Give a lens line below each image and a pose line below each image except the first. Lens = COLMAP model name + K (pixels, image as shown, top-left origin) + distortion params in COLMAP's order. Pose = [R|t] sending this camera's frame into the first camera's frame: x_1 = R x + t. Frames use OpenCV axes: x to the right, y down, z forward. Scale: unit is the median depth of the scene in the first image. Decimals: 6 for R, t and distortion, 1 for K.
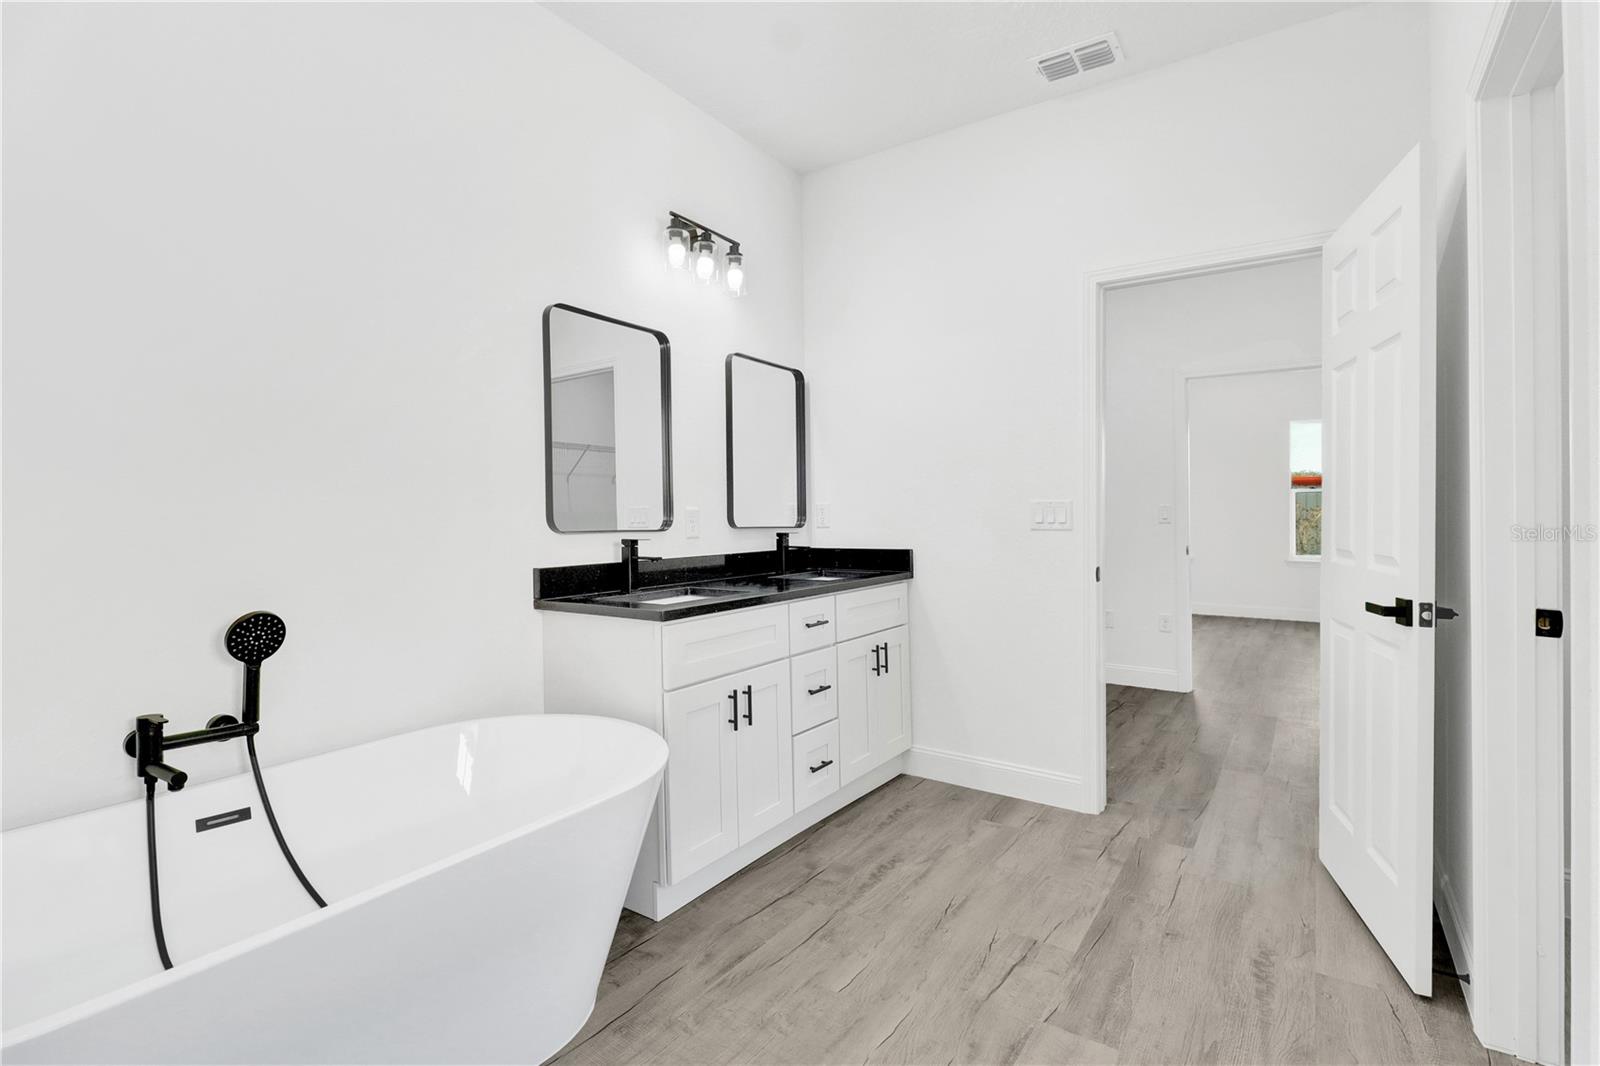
lens RADIAL K [[748.3, 0, 802.7], [0, 748.3, 530.0], [0, 0, 1]] dist [-0.009233, -0.003532]
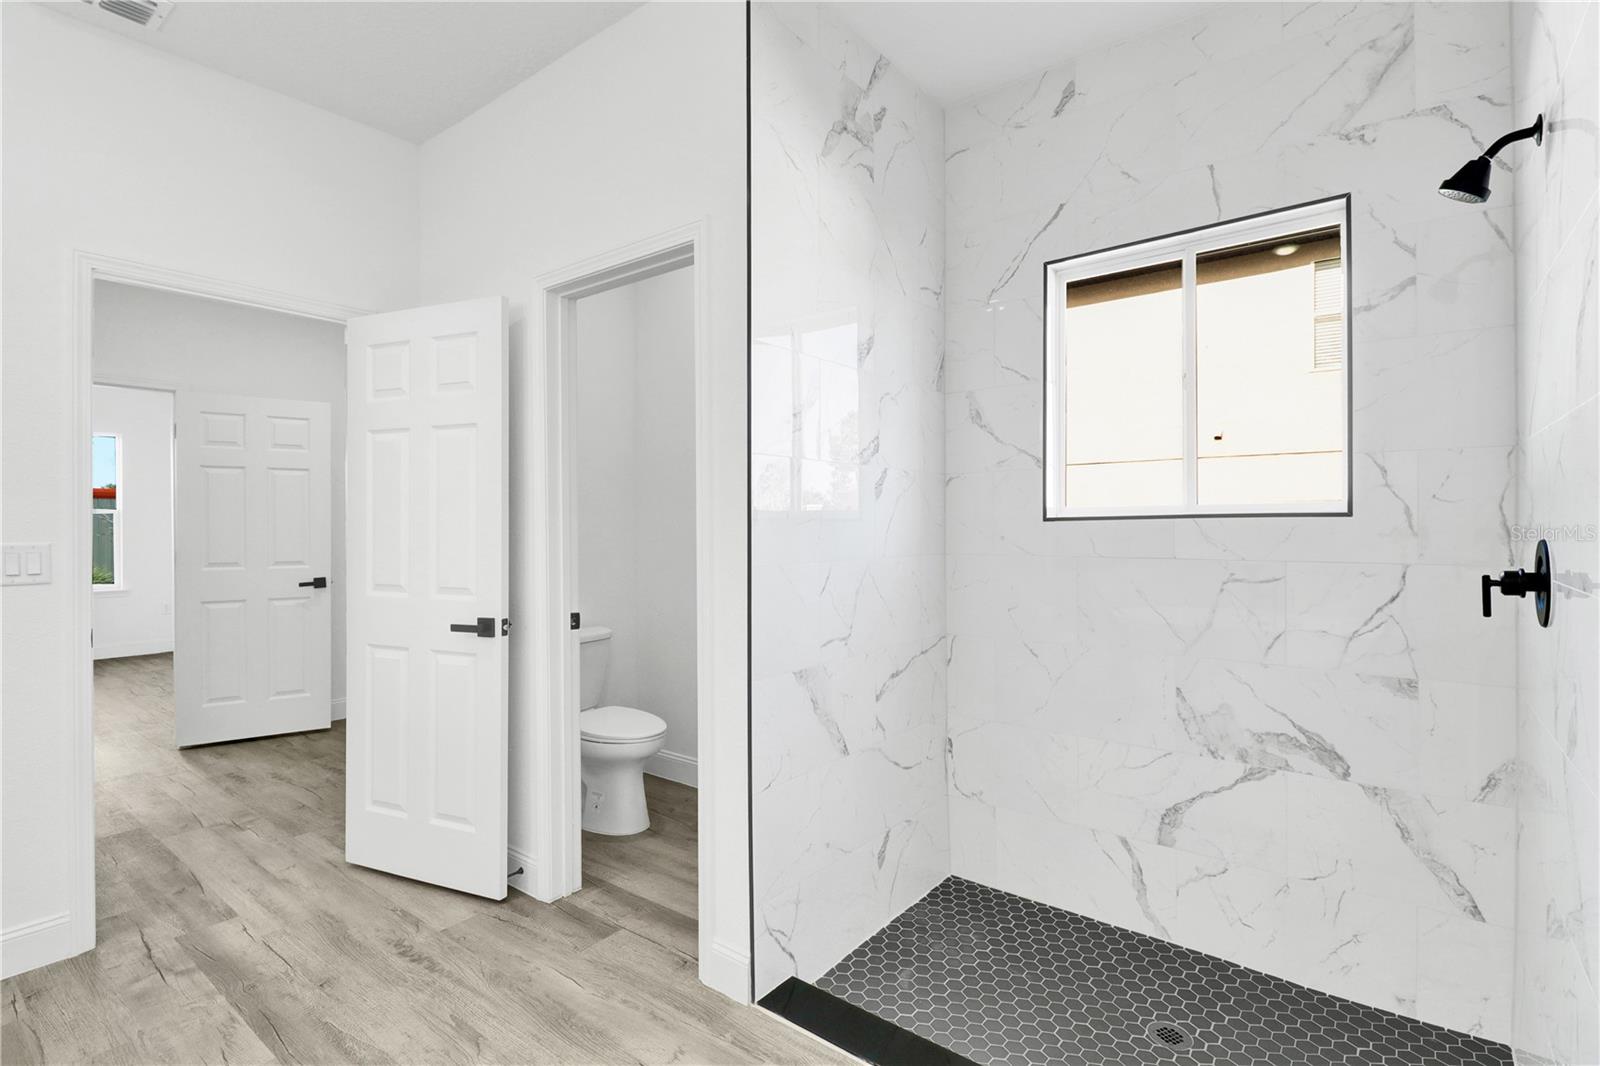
lens RADIAL K [[748.3, 0, 799.2], [0, 748.3, 534.3], [0, 0, 1]] dist [-0.009233, -0.003532]
pose [[0.035484, -0.000030, 0.999370, -0.439818], [0.025331, 0.999679, -0.000869, -0.036910], [-0.999049, 0.025346, 0.035474, 0.293726]]
